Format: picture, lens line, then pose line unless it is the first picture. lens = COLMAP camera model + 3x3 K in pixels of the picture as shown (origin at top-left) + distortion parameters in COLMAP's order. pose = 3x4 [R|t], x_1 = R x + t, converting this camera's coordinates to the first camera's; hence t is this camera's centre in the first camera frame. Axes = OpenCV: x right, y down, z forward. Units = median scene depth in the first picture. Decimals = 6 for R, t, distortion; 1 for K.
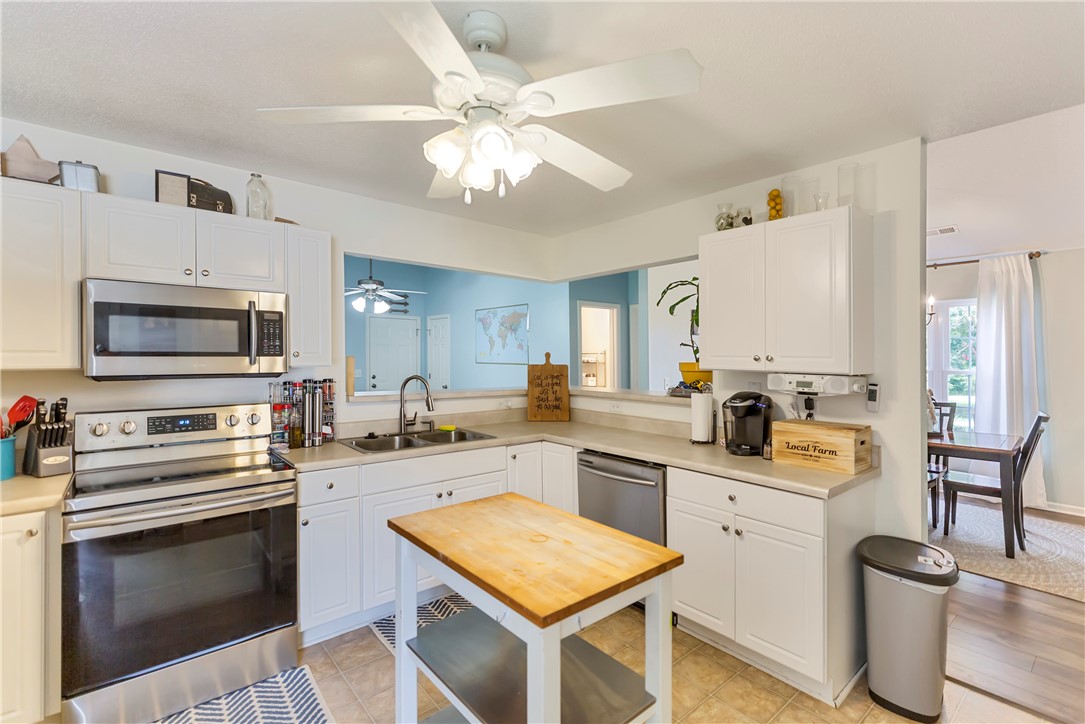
lens RADIAL K [[487.0, 0, 548.3], [0, 487.0, 356.0], [0, 0, 1]] dist [0.007815, 0.000150]
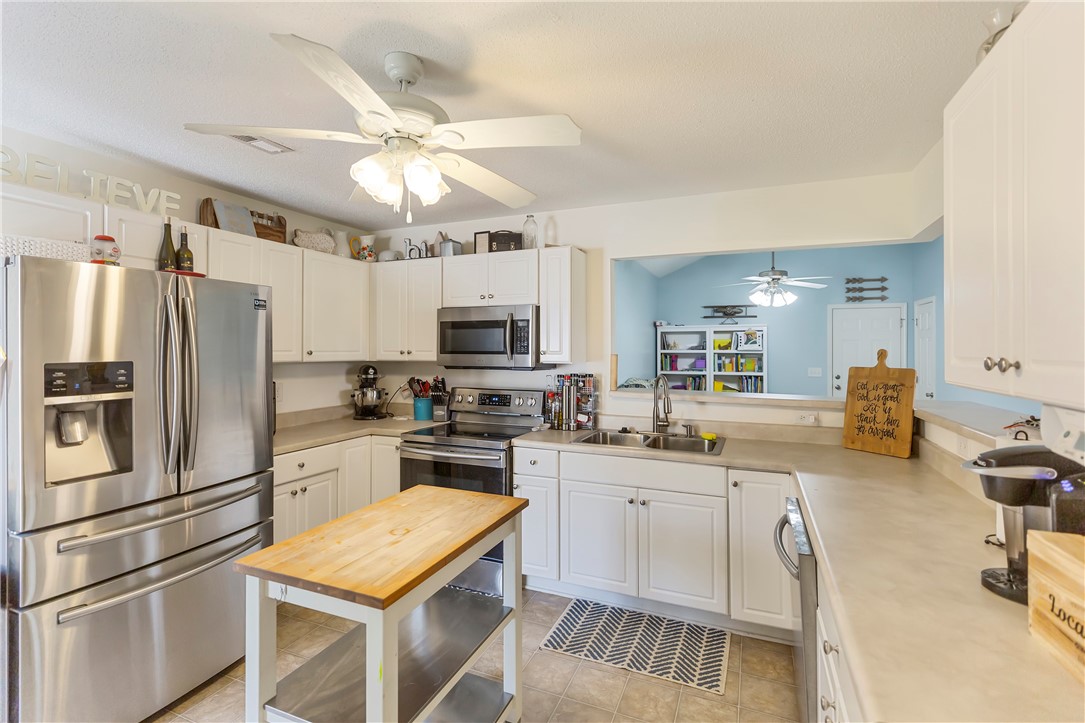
lens RADIAL K [[487.0, 0, 548.7], [0, 487.0, 351.2], [0, 0, 1]] dist [0.007815, 0.000150]
pose [[0.457805, -0.000896, -0.889052, 0.591425], [-0.000695, 0.999999, -0.001366, -0.005621], [0.889052, 0.001243, 0.457804, 0.451176]]
